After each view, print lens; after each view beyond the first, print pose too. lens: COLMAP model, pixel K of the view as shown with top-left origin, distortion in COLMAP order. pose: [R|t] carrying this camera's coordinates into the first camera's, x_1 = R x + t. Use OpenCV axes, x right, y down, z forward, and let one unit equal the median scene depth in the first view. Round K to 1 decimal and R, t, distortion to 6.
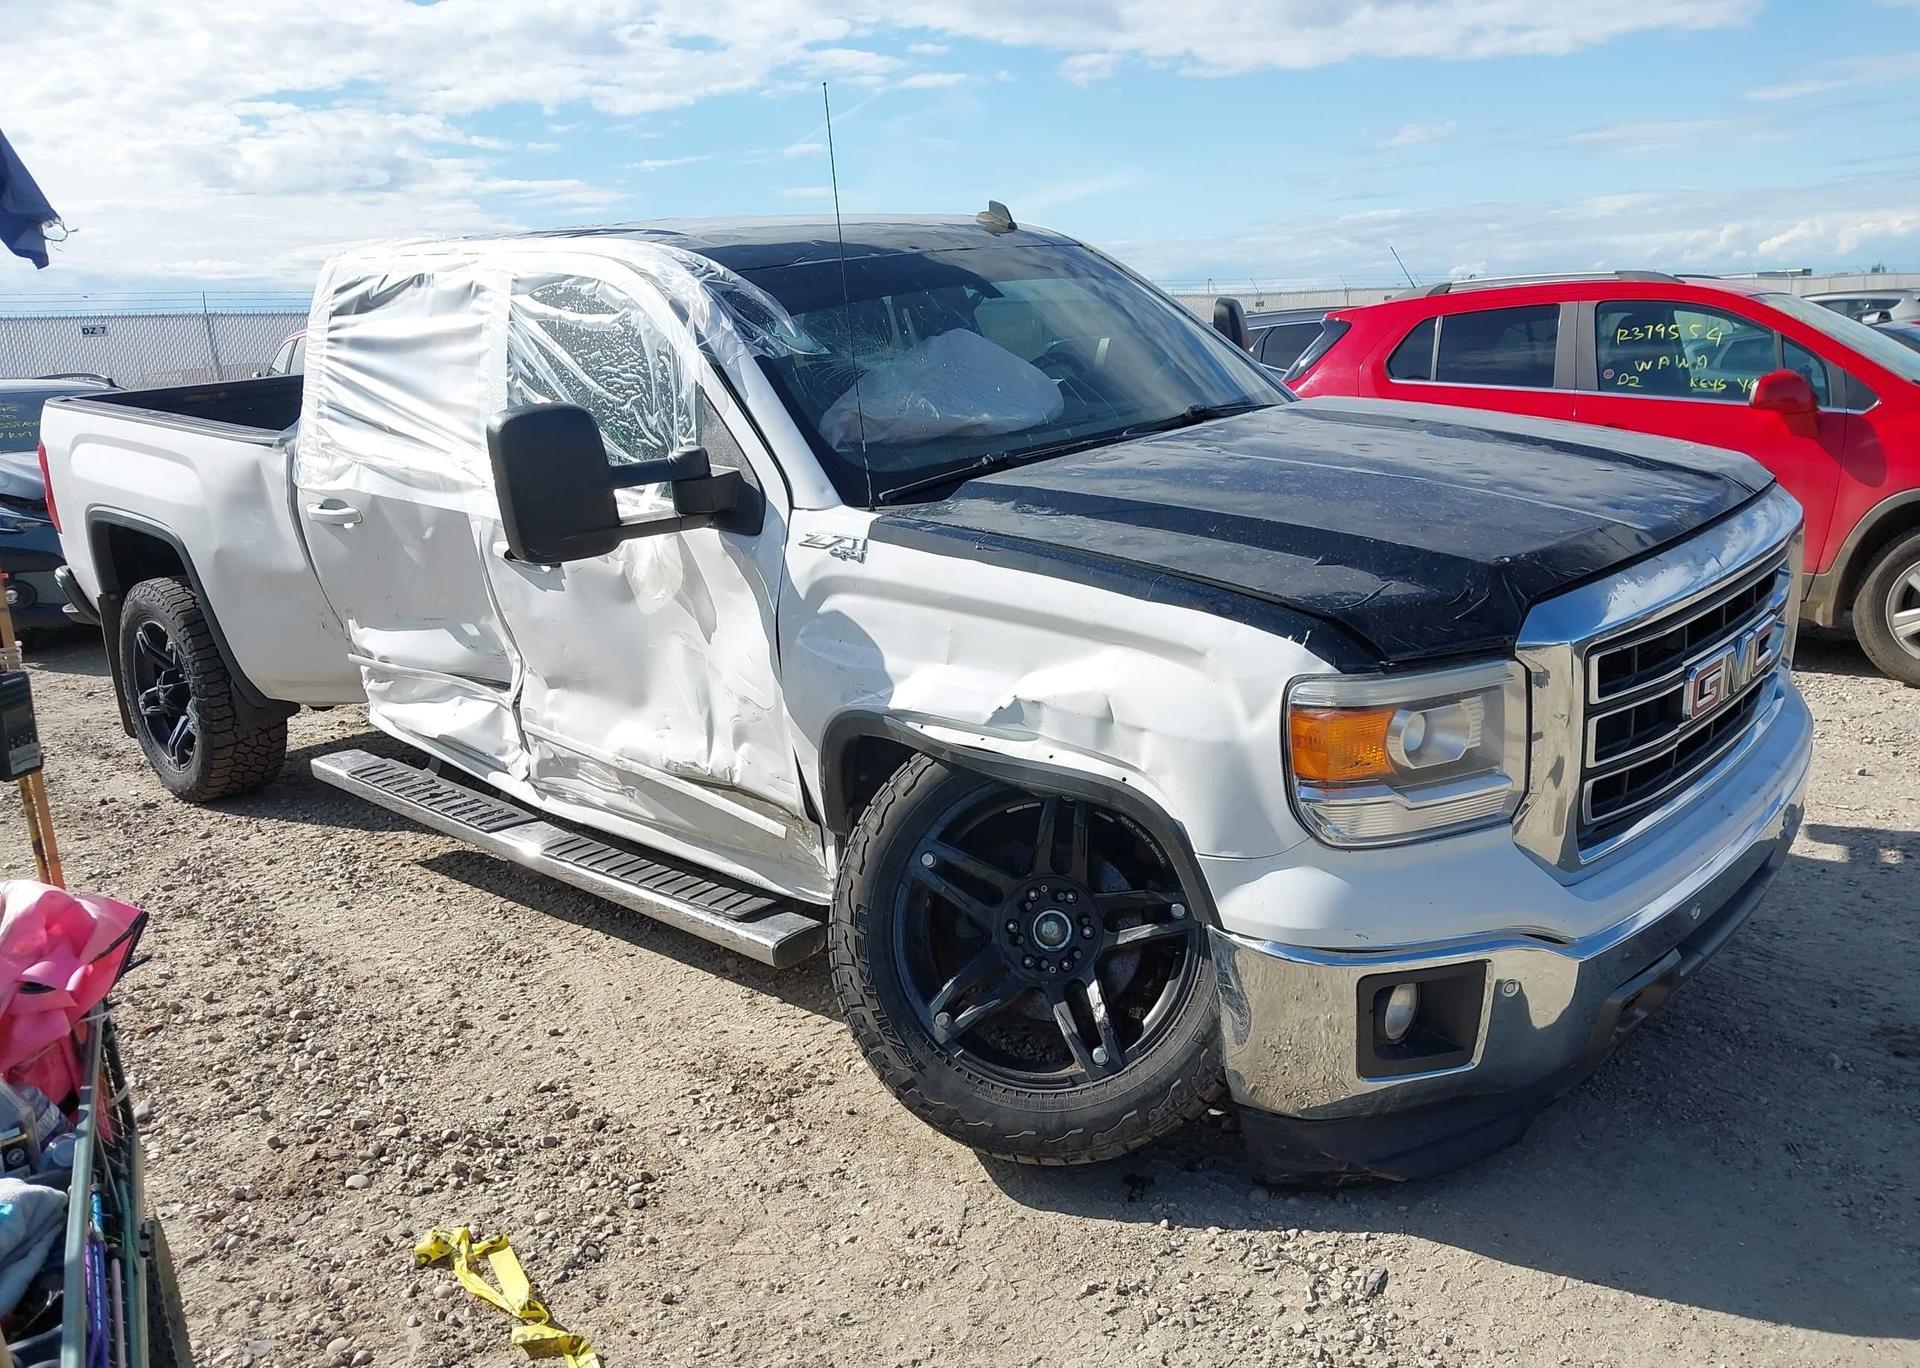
lens RADIAL K [[1541.8, 0, 1008.6], [0, 1541.8, 706.0], [0, 0, 1]] dist [0.009071, -0.012244]
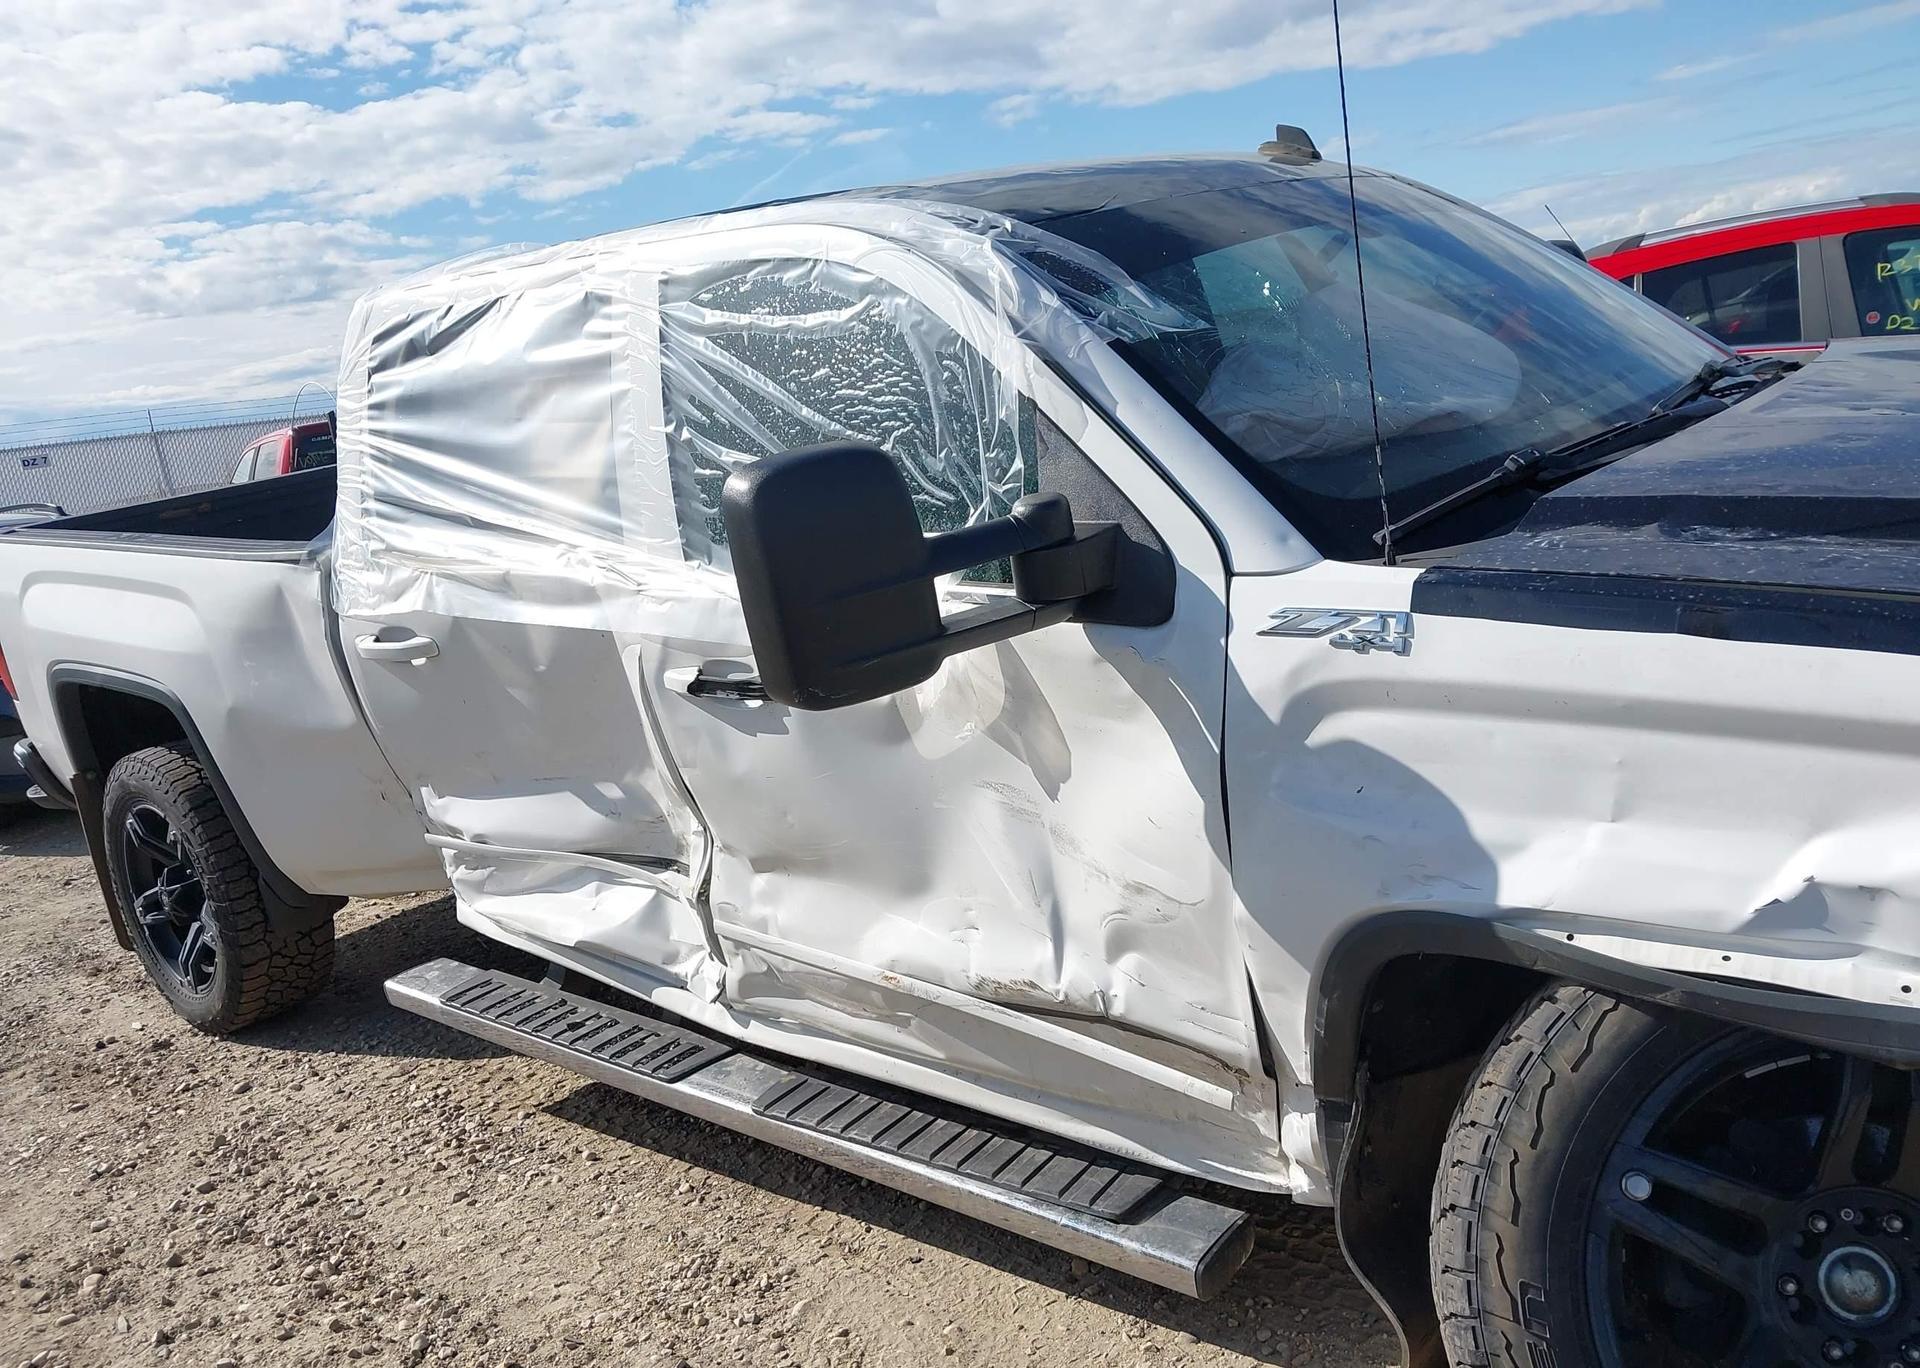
lens RADIAL K [[1541.8, 0, 997.7], [0, 1541.8, 692.2], [0, 0, 1]] dist [0.009071, -0.012244]
pose [[0.994912, -0.099733, 0.014242, -0.171730], [0.100190, 0.994311, -0.036171, -0.049548], [-0.010553, 0.037414, 0.999244, 0.280900]]
